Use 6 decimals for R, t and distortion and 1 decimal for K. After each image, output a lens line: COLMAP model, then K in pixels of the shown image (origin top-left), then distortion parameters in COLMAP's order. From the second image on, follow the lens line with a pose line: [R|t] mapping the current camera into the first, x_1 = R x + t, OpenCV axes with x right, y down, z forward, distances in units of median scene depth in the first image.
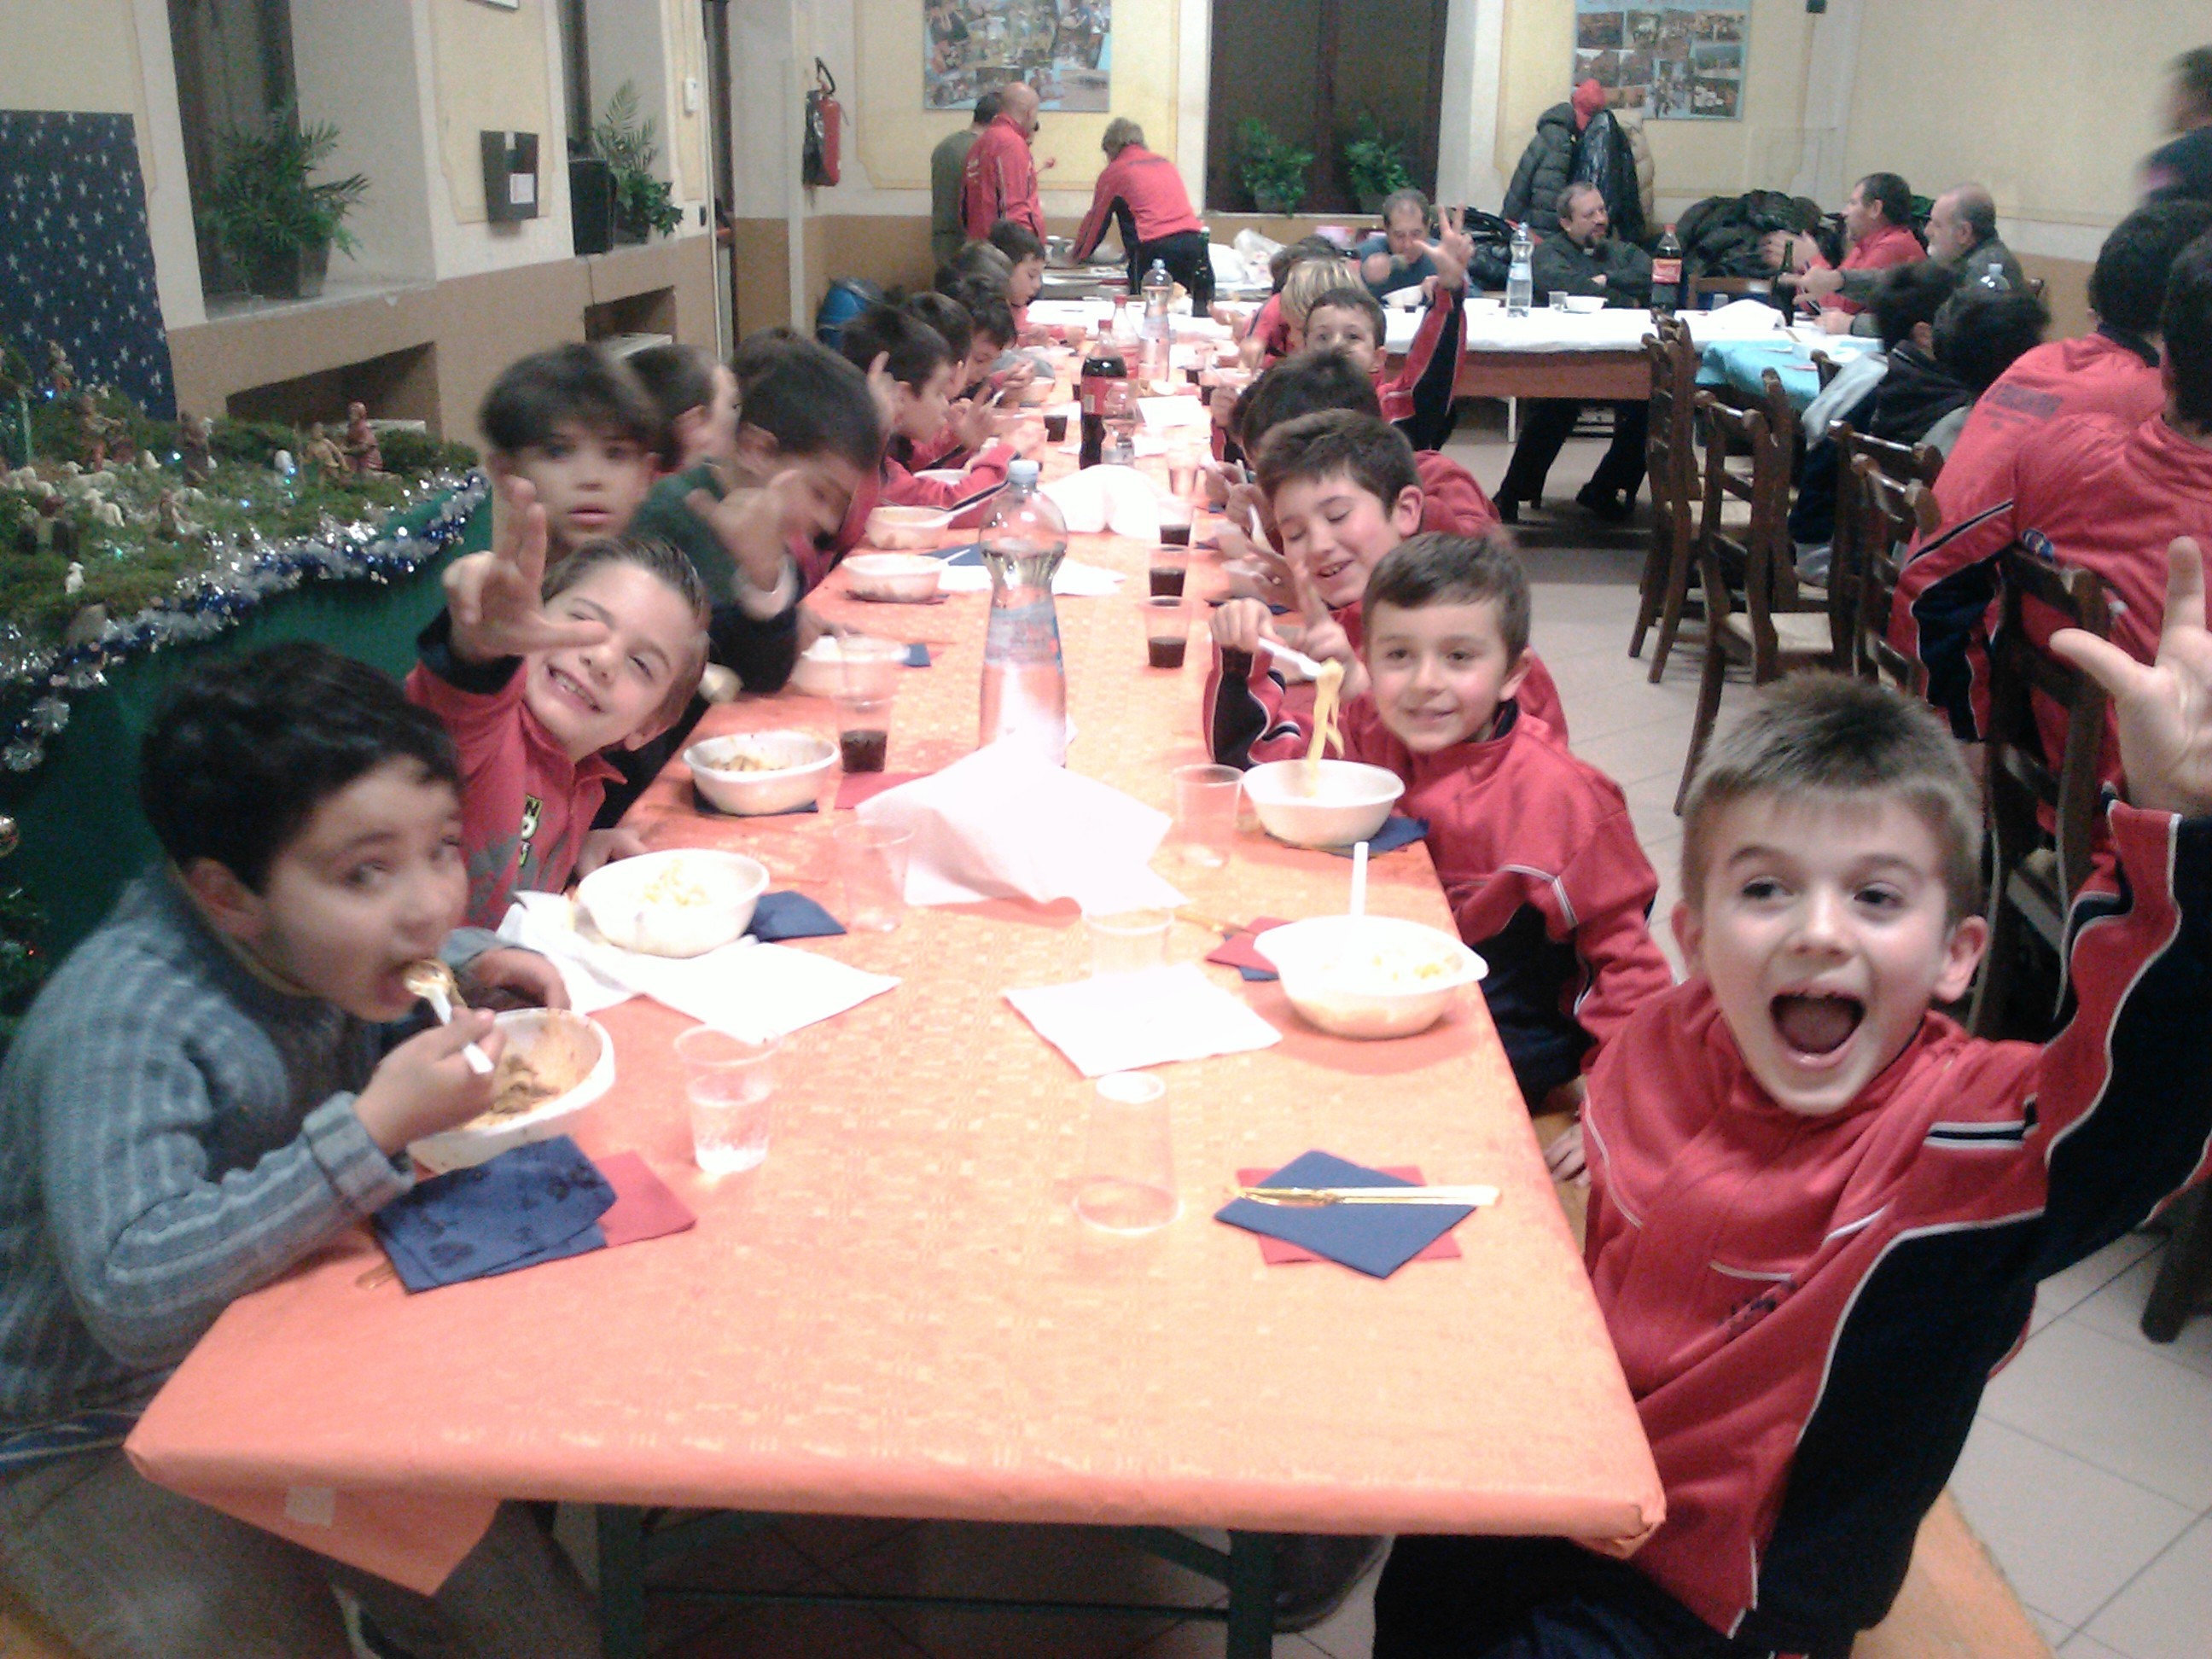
lens RADIAL K [[2190.4, 0, 1106.0], [0, 2190.4, 829.5], [0, 0, 1]] dist [0.013330, -0.052689]
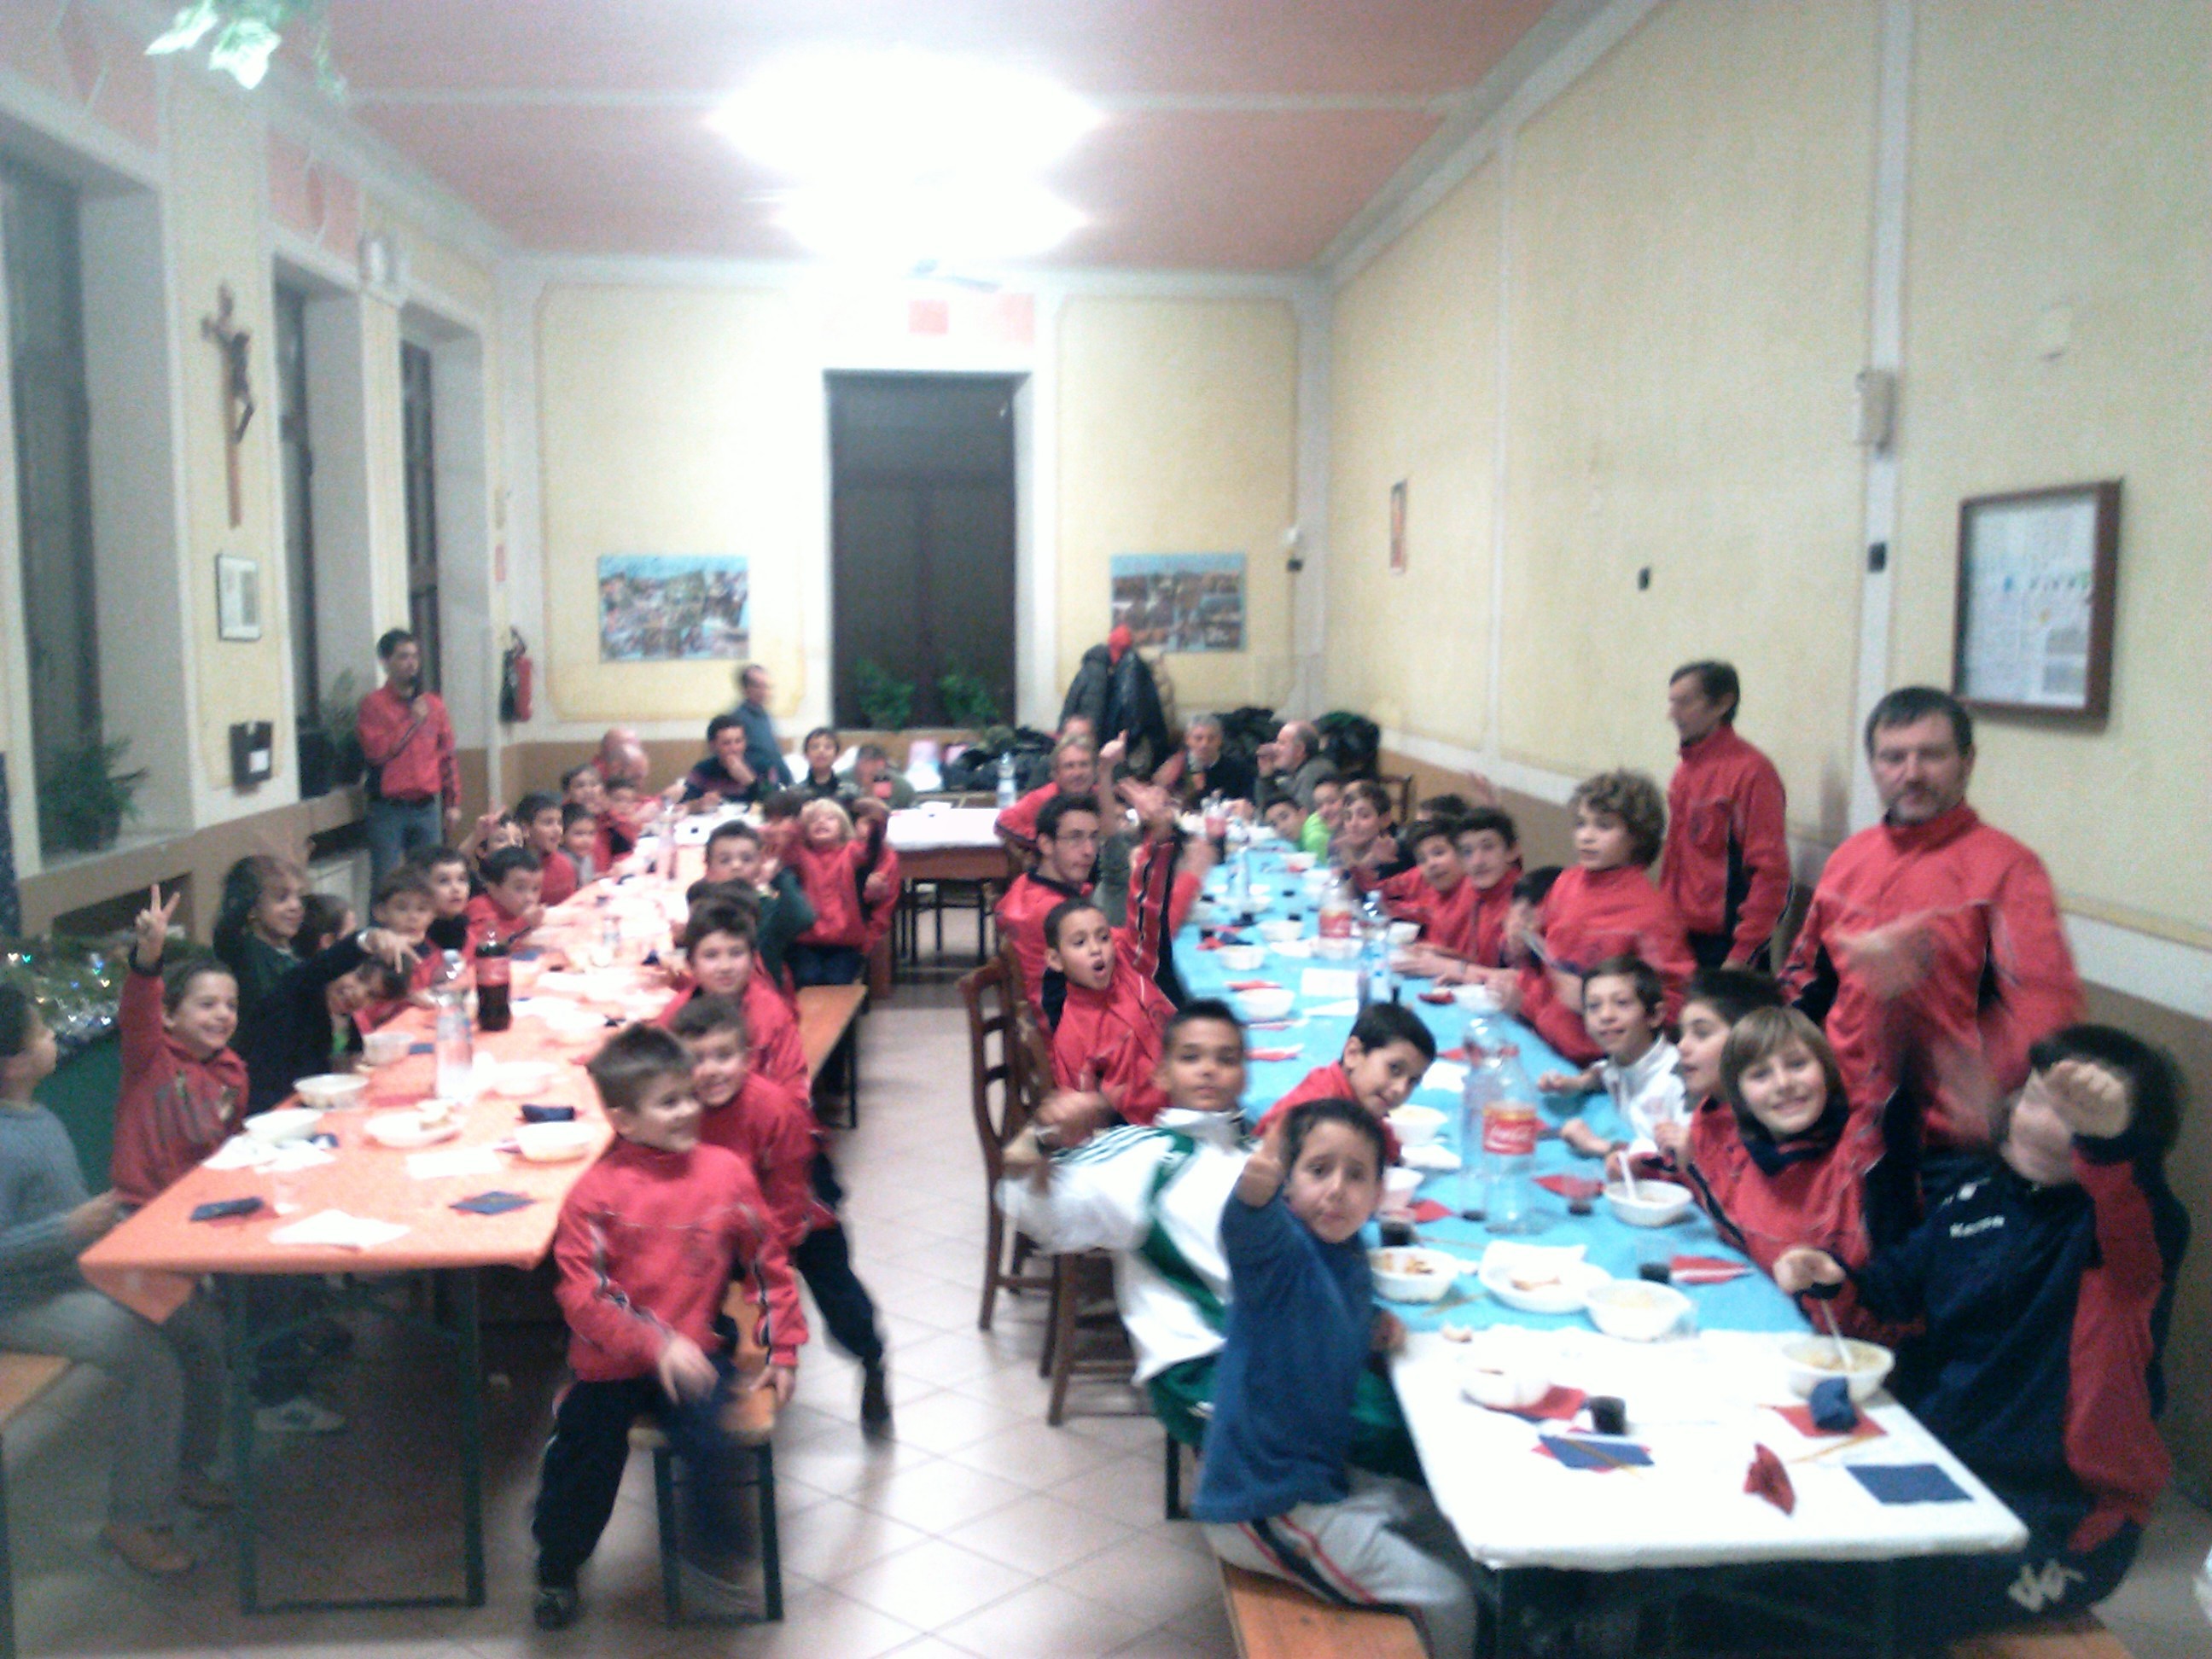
lens RADIAL K [[2190.4, 0, 1106.0], [0, 2190.4, 829.5], [0, 0, 1]] dist [0.013330, -0.052689]
pose [[0.994330, -0.031079, 0.101692, 0.076658], [0.051111, 0.978303, -0.200777, 0.037440], [-0.093246, 0.204836, 0.974345, -0.245860]]
